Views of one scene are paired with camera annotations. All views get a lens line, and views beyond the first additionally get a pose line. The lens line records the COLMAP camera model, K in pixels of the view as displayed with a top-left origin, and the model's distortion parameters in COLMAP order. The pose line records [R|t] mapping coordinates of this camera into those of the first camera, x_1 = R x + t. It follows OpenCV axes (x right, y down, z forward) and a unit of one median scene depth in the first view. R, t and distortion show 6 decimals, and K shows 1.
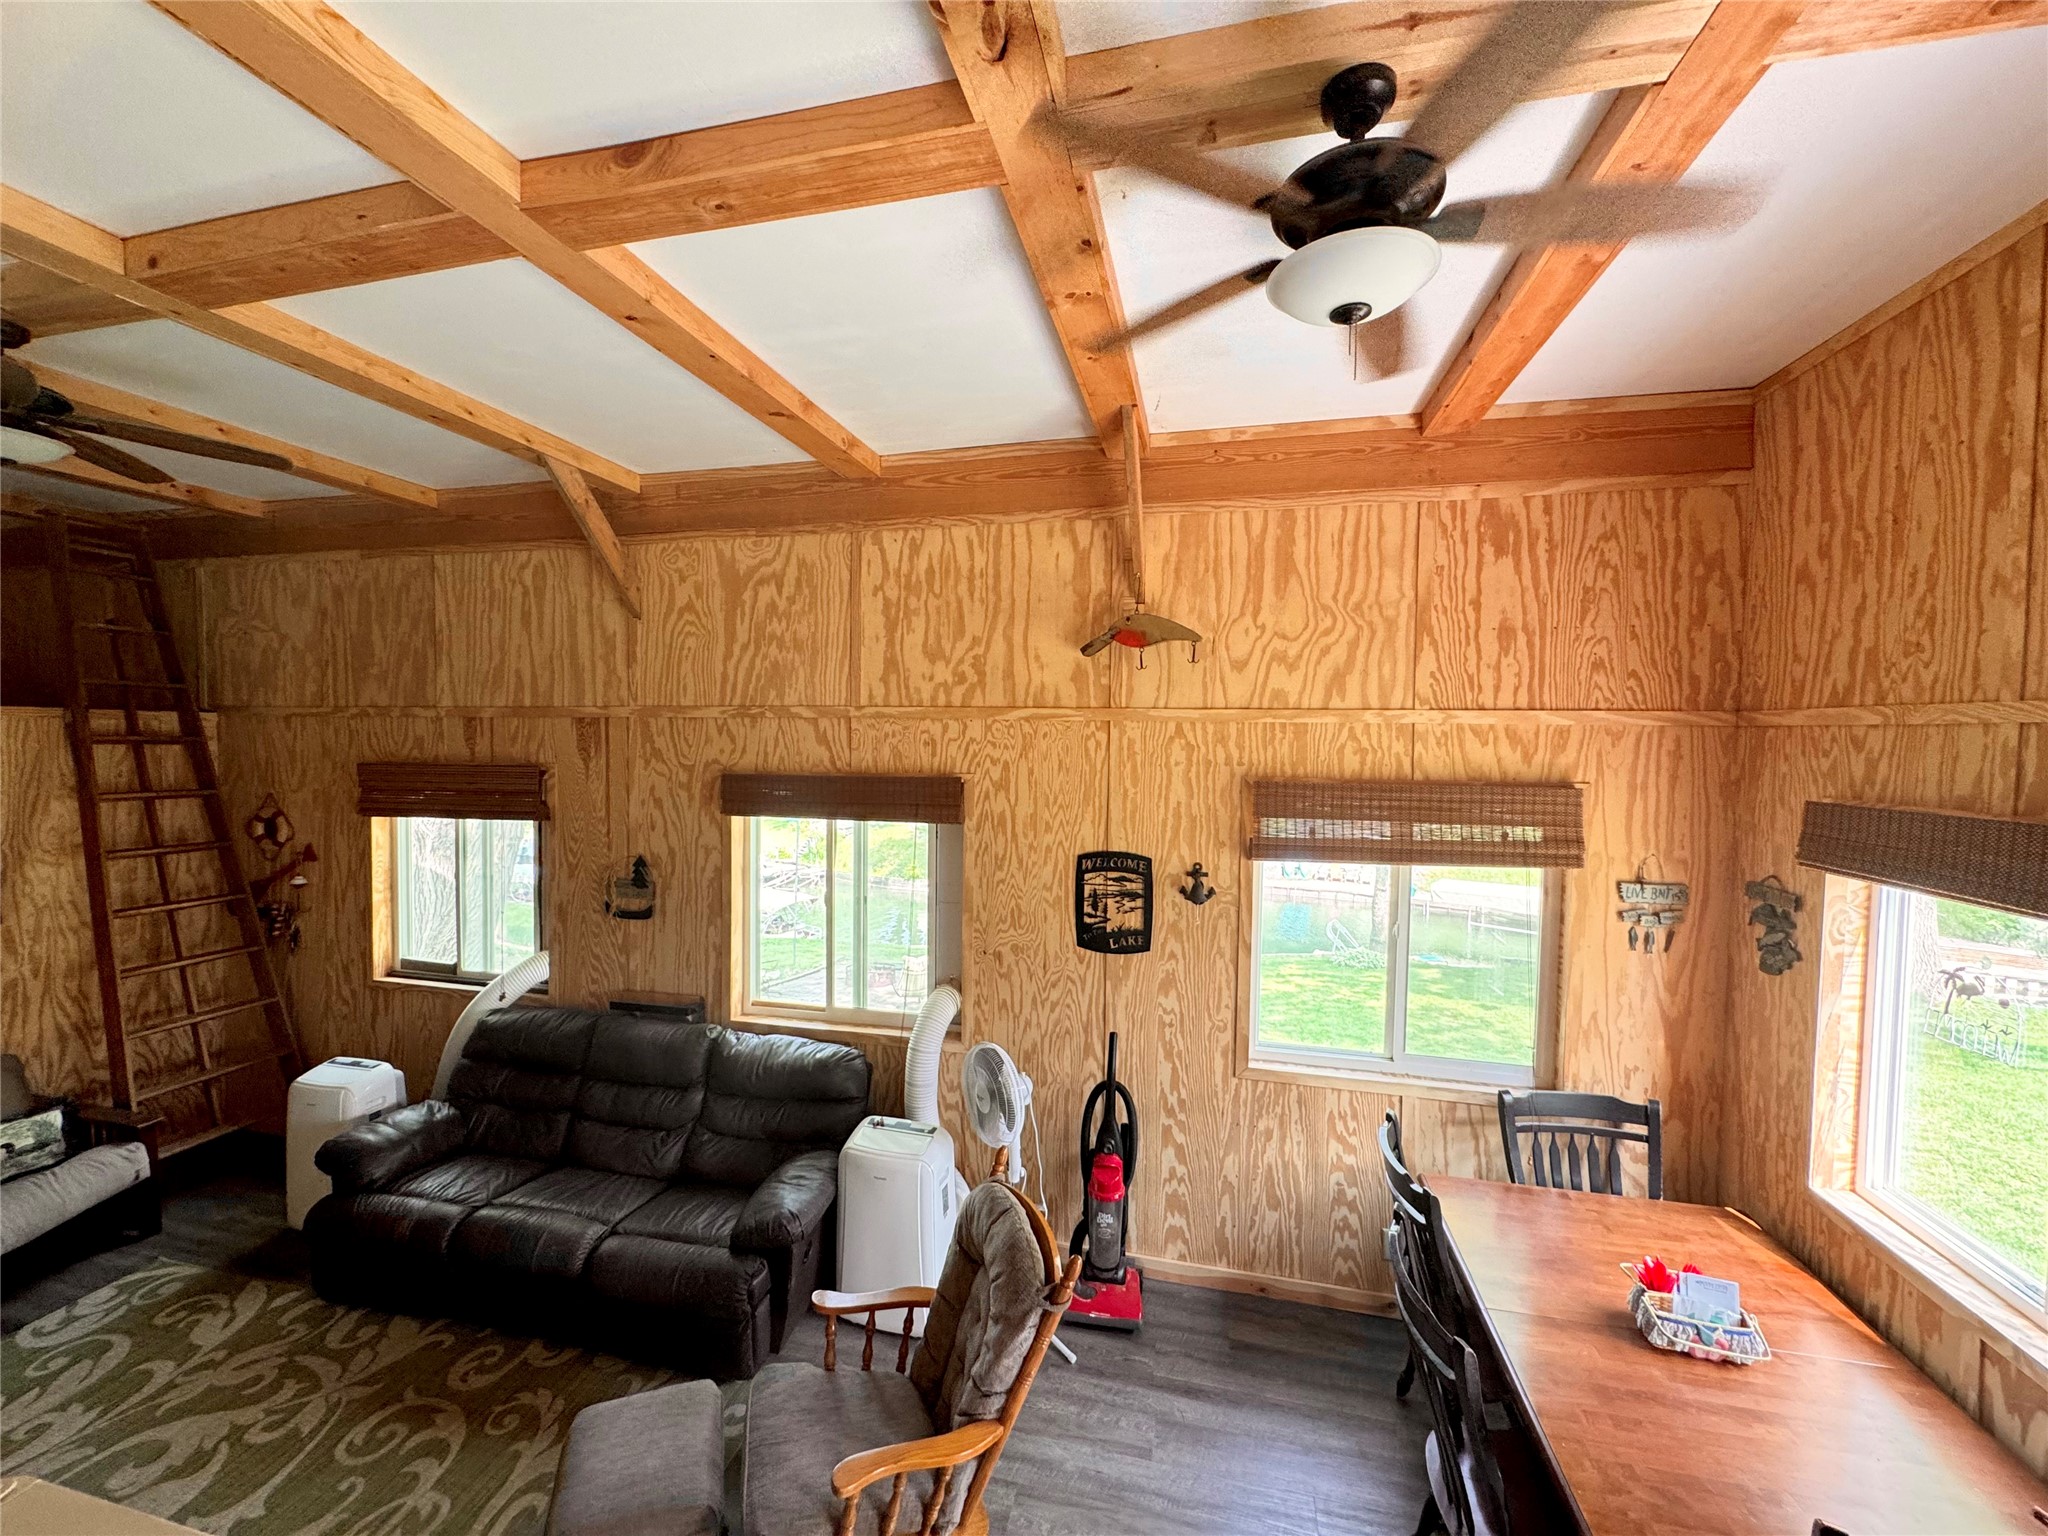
lens RADIAL K [[819.2, 0, 1024.0], [0, 819.2, 768.0], [0, 0, 1]] dist [-0.002098, 0.000258]
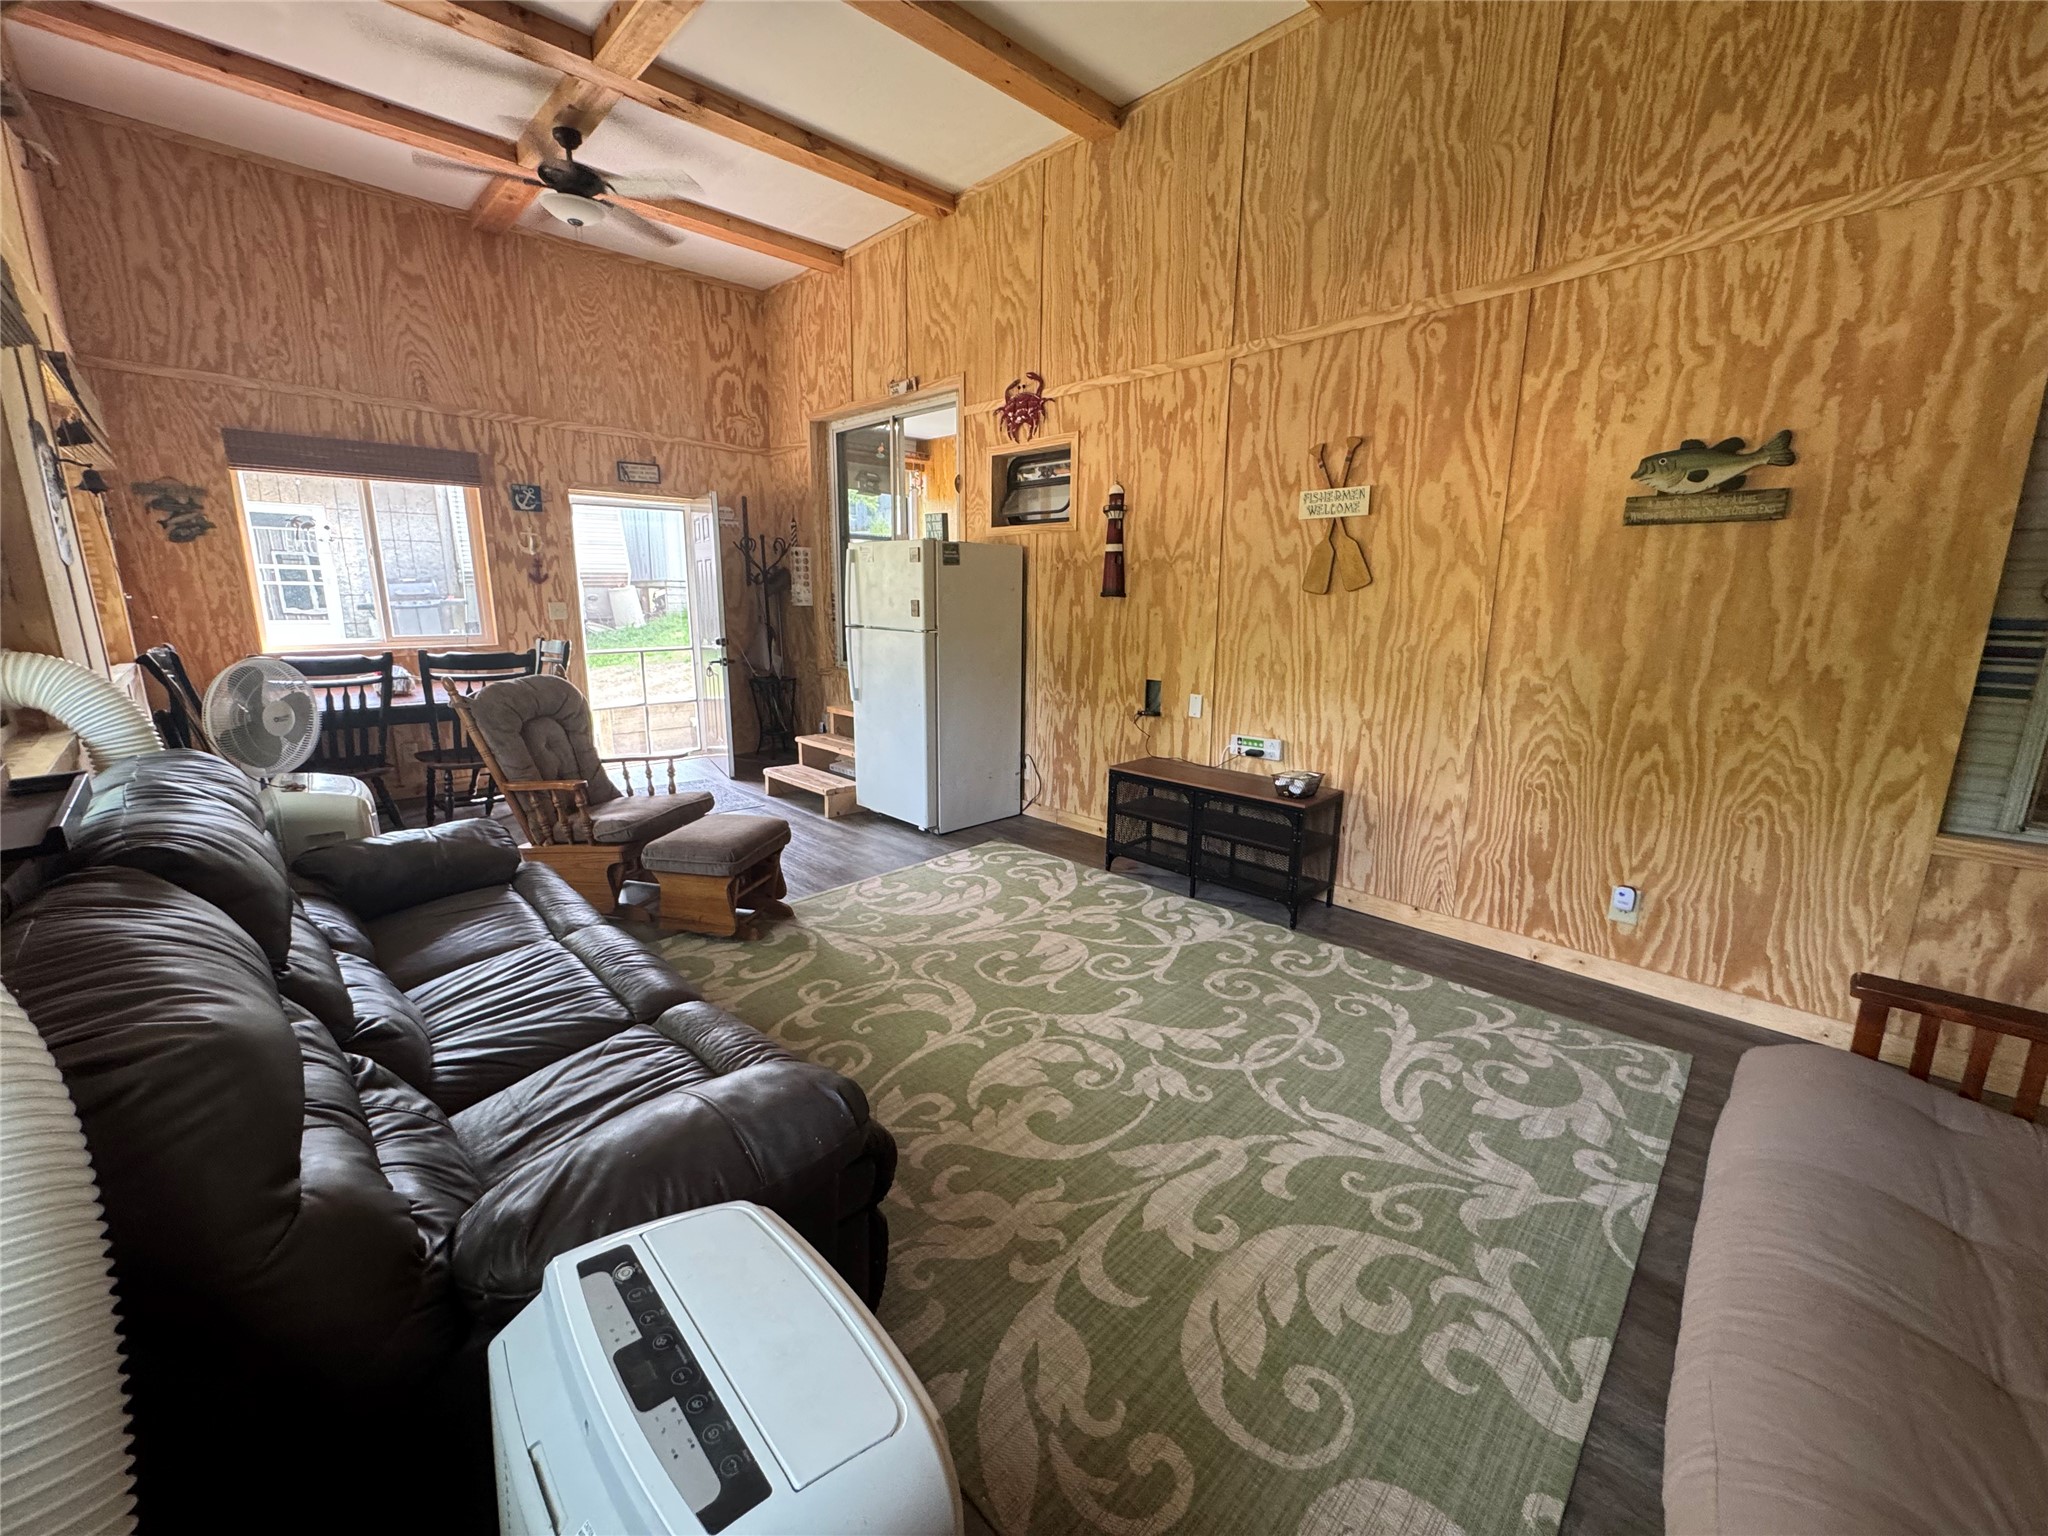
lens RADIAL K [[817.4, 0, 1024.0], [0, 817.4, 768.0], [0, 0, 1]] dist [-0.000383, 0.000047]
pose [[-0.844522, -0.130534, 0.519368, -0.993878], [0.004592, 0.968037, 0.250765, 0.209853], [-0.535501, 0.214161, -0.816929, 1.111442]]
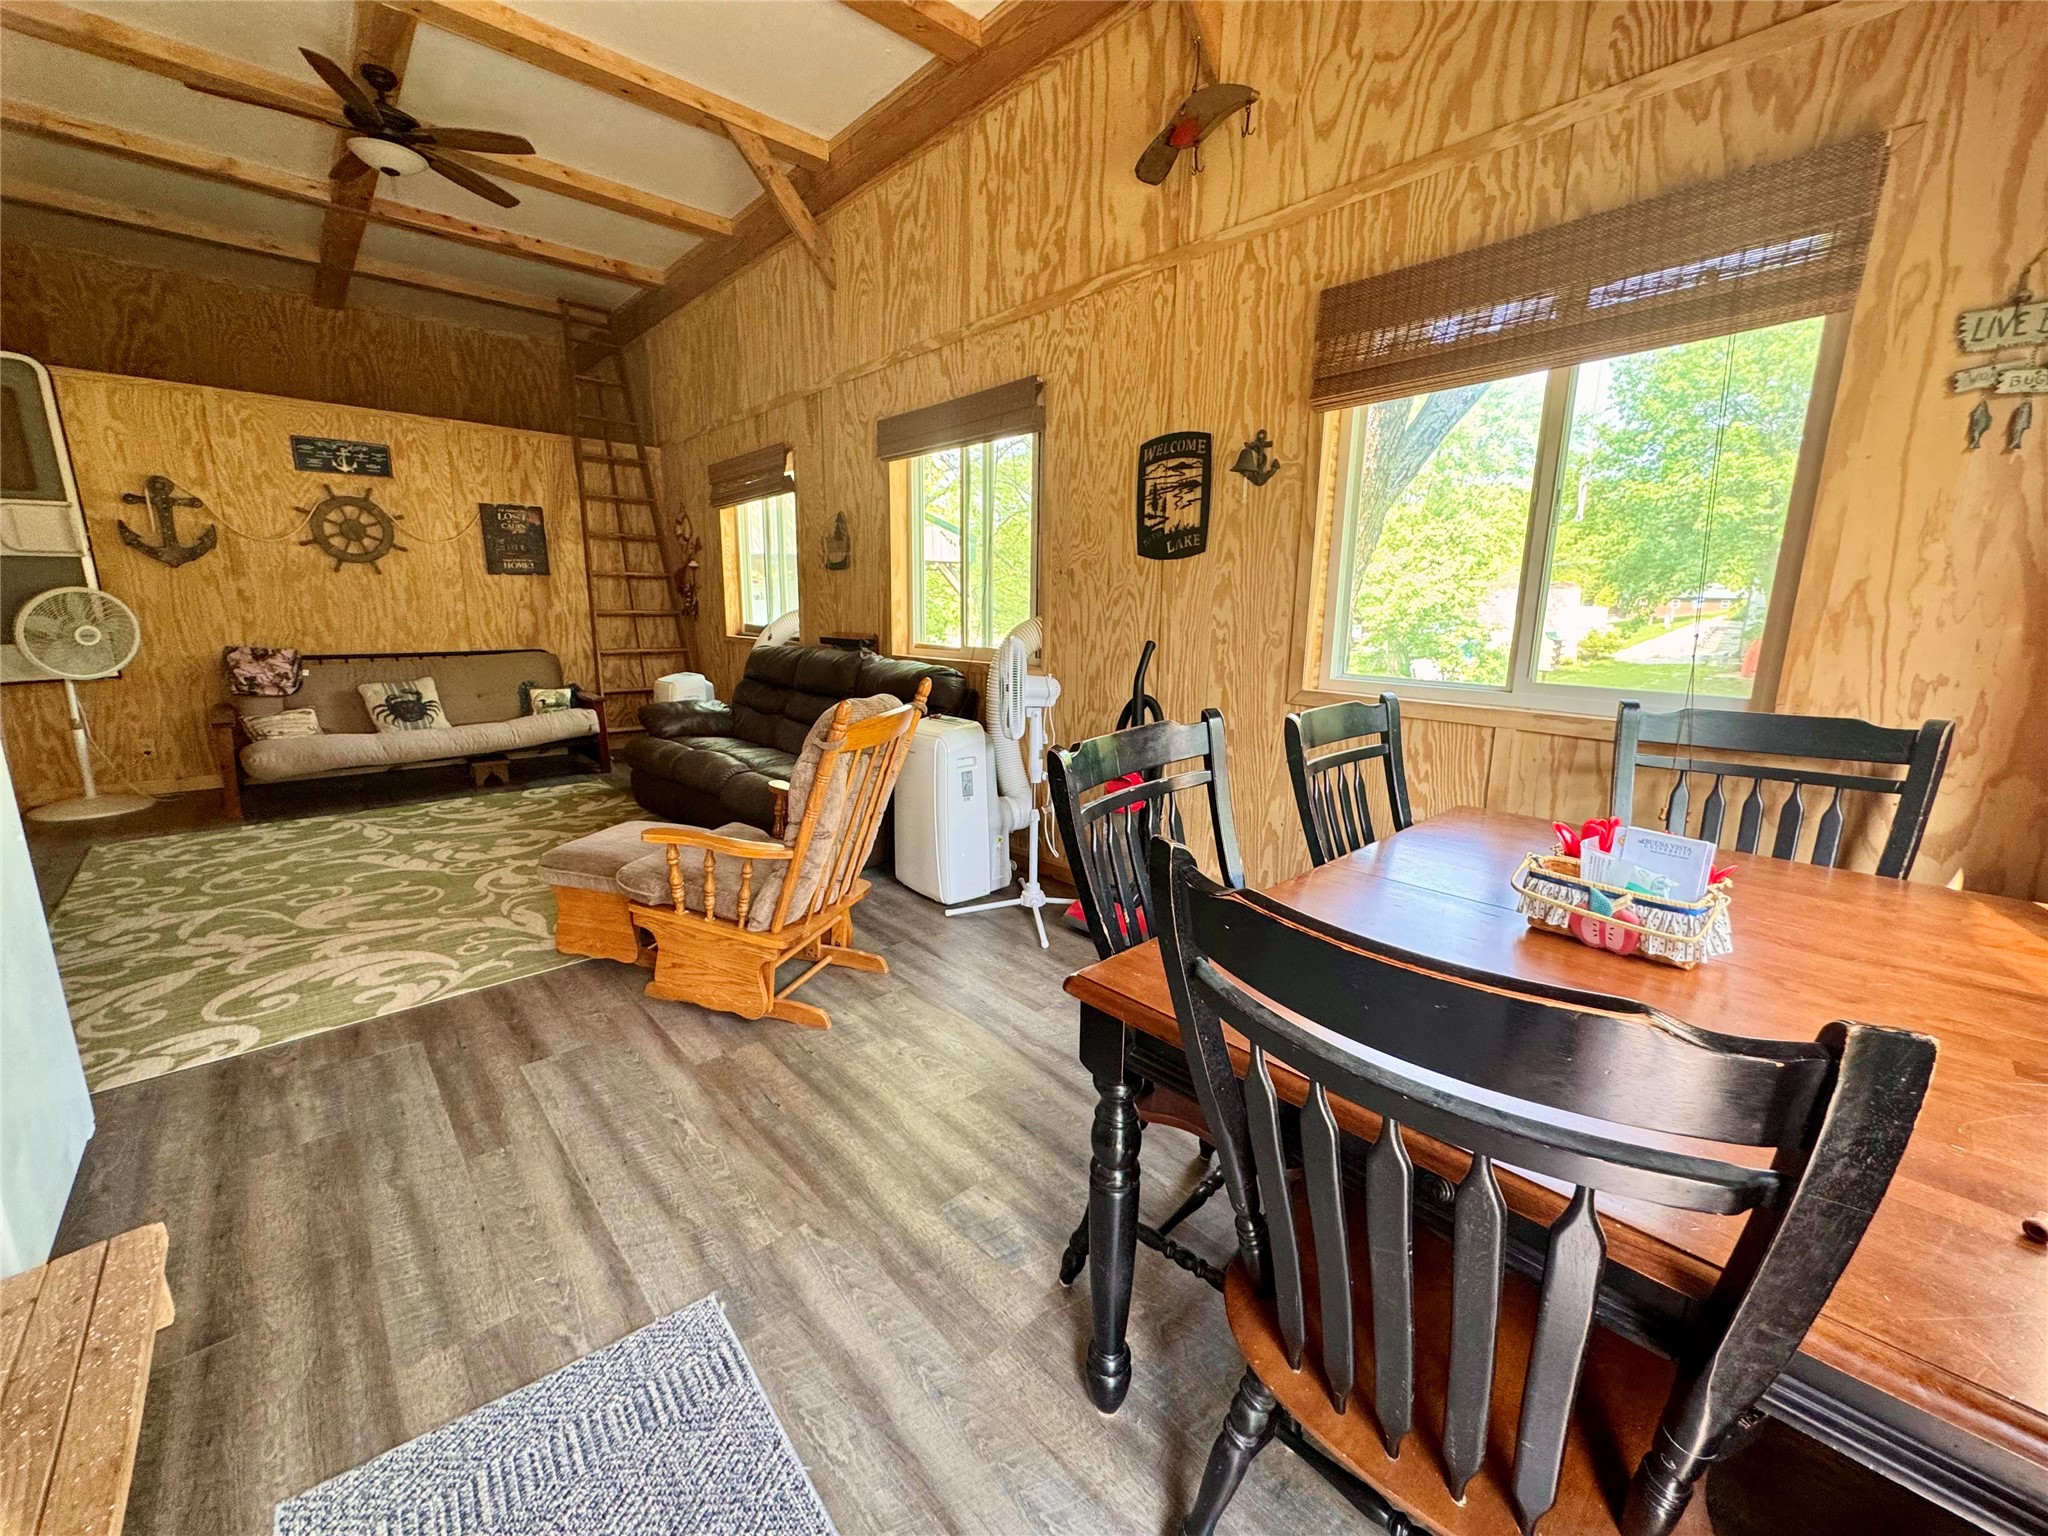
lens RADIAL K [[817.4, 0, 1024.0], [0, 817.4, 768.0], [0, 0, 1]] dist [-0.000383, 0.000047]
pose [[0.827131, 0.110465, -0.551046, 0.454271], [-0.022591, 0.986236, 0.163795, 0.288983], [0.561555, -0.123031, 0.818242, 0.170726]]
